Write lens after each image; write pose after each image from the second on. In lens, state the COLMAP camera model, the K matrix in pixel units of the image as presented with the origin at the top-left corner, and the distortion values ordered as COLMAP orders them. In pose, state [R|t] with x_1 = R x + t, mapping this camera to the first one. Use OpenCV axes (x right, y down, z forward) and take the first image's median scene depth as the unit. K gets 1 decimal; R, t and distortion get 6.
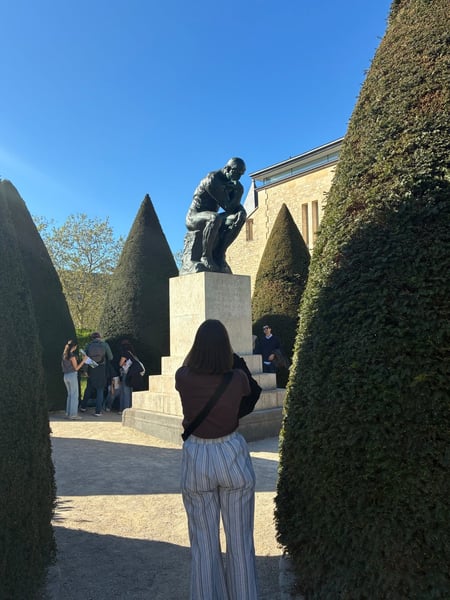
lens RADIAL K [[472.5, 0, 225.0], [0, 472.5, 300.0], [0, 0, 1]] dist [0.008703, 0.004627]
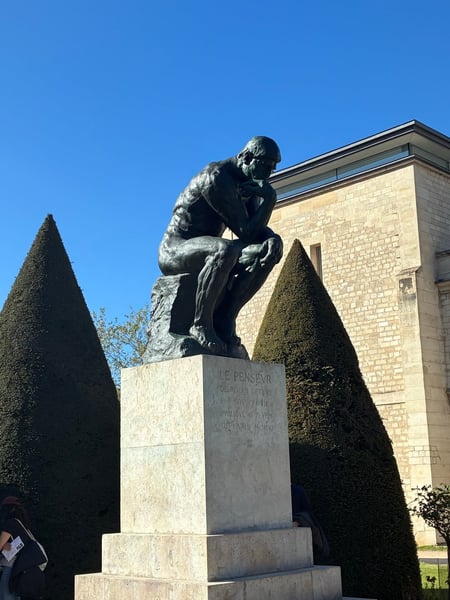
lens RADIAL K [[807.4, 0, 225.2], [0, 807.4, 288.9], [0, 0, 1]] dist [0.150214, -0.798111]
pose [[0.994047, 0.018052, 0.107447, -0.105987], [-0.001087, 0.987773, -0.155895, 0.003661], [-0.108947, 0.154851, 0.981912, 0.146951]]
